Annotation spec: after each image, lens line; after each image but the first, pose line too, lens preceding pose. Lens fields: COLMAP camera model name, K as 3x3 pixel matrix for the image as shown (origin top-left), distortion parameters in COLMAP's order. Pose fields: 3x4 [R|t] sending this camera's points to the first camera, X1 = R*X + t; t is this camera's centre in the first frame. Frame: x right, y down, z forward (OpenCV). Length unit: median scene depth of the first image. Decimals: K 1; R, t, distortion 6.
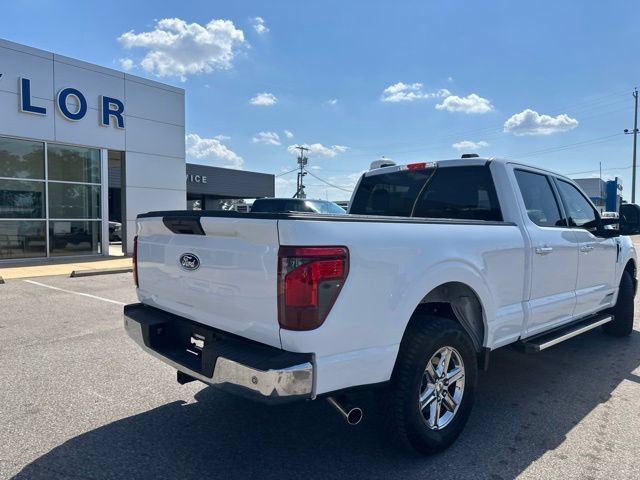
lens RADIAL K [[449.7, 0, 324.7], [0, 449.7, 244.2], [0, 0, 1]] dist [0.045346, -0.055298]
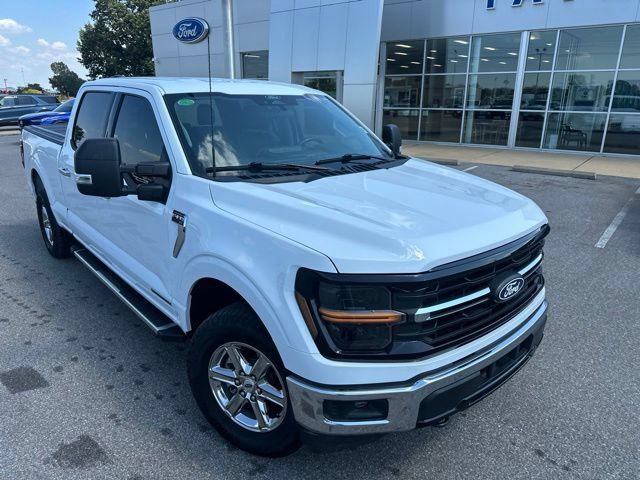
lens RADIAL K [[449.7, 0, 323.8], [0, 449.7, 242.6], [0, 0, 1]] dist [0.045346, -0.055298]
pose [[-0.025904, 0.303112, -0.952603, 1.562219], [-0.055886, 0.950993, 0.304119, -0.194811], [0.998101, 0.061115, -0.007695, 1.638358]]
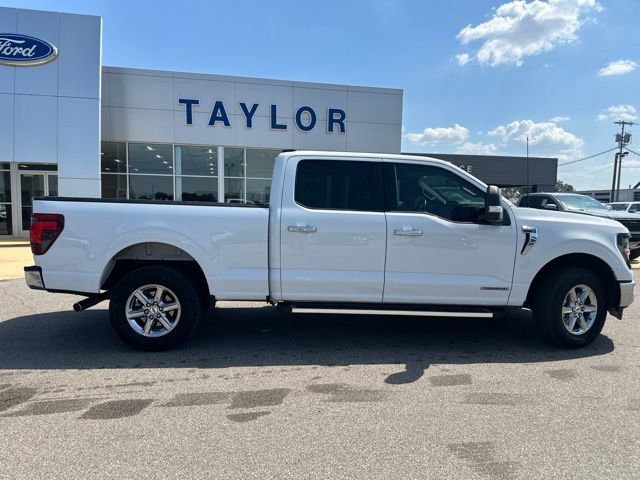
lens RADIAL K [[449.7, 0, 319.1], [0, 449.7, 237.0], [0, 0, 1]] dist [0.045346, -0.055298]
pose [[0.765805, 0.045612, -0.641453, 1.258940], [-0.041634, 0.998905, 0.021323, 0.006484], [0.641723, 0.010377, 0.766866, 0.130492]]
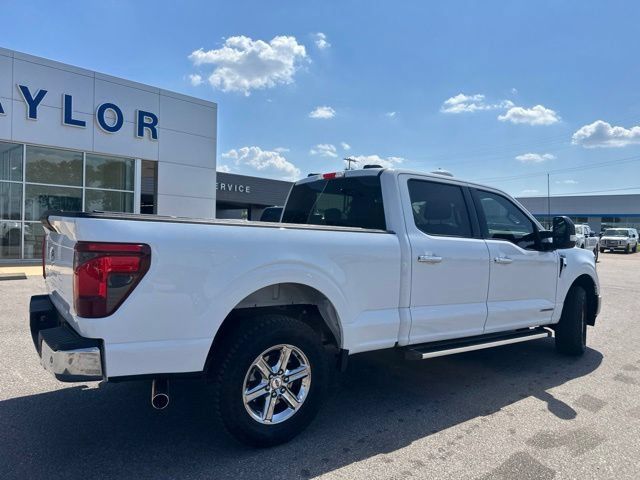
lens RADIAL K [[449.7, 0, 325.2], [0, 449.7, 241.5], [0, 0, 1]] dist [0.045346, -0.055298]
pose [[0.992540, 0.027572, -0.118759, 0.363577], [-0.031211, 0.999095, -0.028893, 0.009993], [0.117855, 0.032384, 0.992503, -0.028610]]
